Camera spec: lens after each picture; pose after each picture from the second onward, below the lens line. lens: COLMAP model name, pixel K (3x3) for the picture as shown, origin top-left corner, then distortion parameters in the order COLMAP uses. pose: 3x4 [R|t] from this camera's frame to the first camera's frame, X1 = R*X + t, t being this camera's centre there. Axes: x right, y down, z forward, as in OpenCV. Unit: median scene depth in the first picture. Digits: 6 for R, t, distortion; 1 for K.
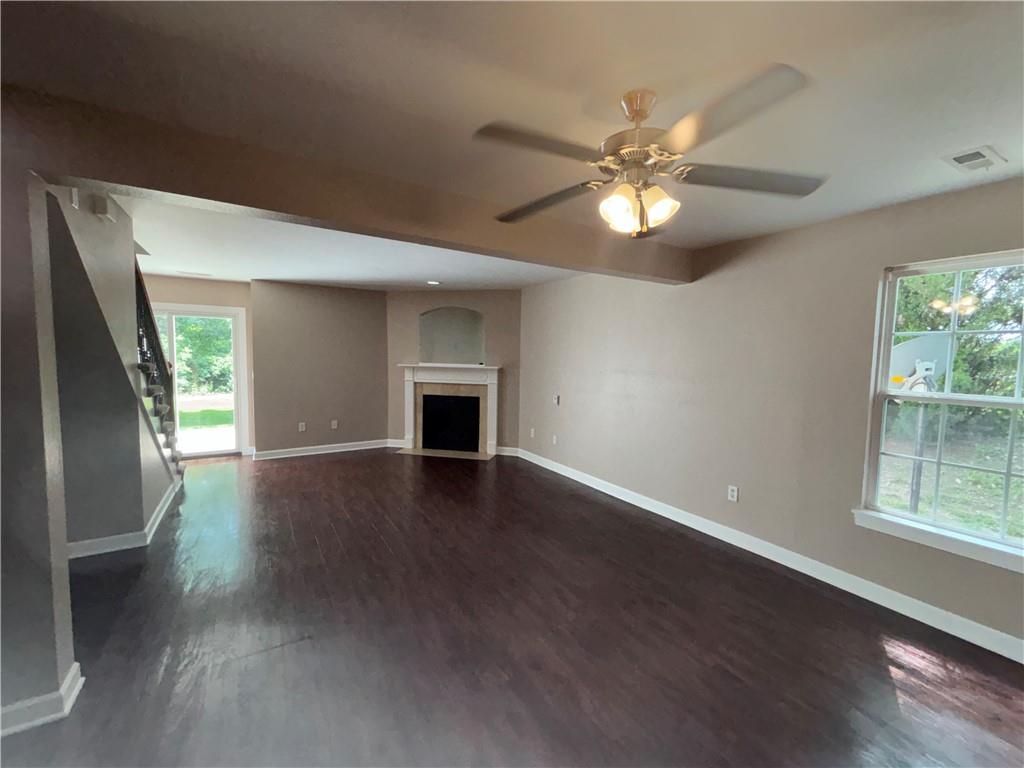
lens RADIAL K [[414.0, 0, 515.6], [0, 414.0, 377.8], [0, 0, 1]] dist [0.000051, 0.000249]
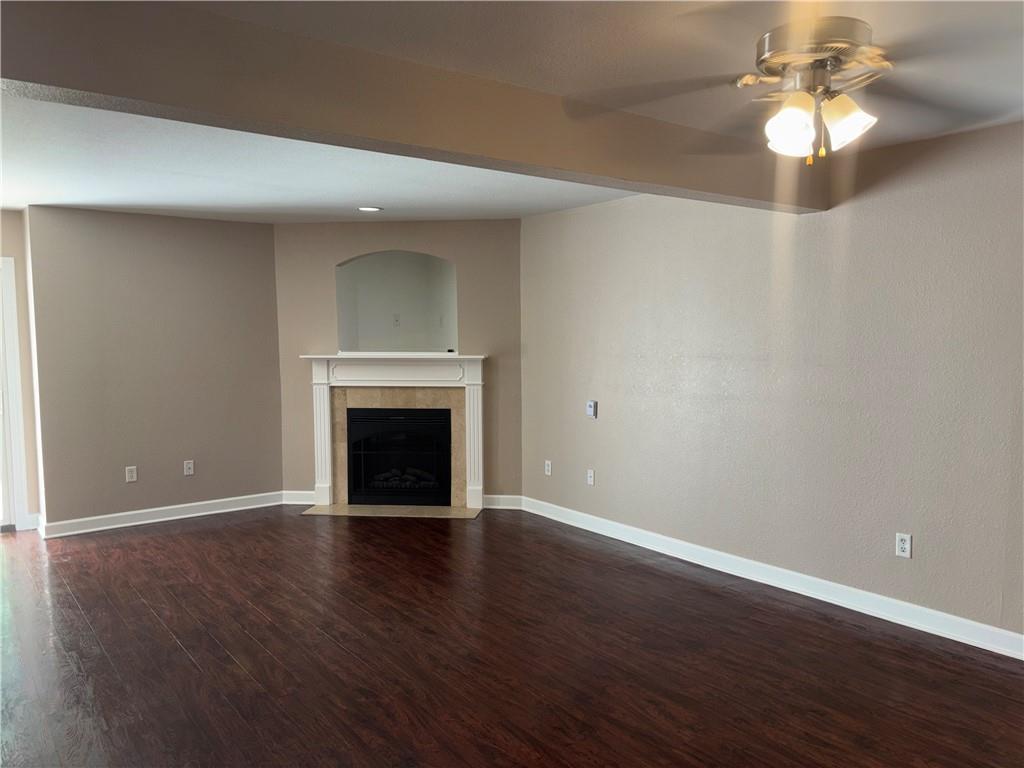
lens RADIAL K [[788.0, 0, 512.0], [0, 788.0, 385.7], [0, 0, 1]] dist [0.015766, -0.002345]
pose [[0.995390, -0.029547, 0.091248, -0.101773], [0.028270, 0.999484, 0.015260, 0.000285], [-0.091652, -0.012610, 0.995711, -0.086227]]
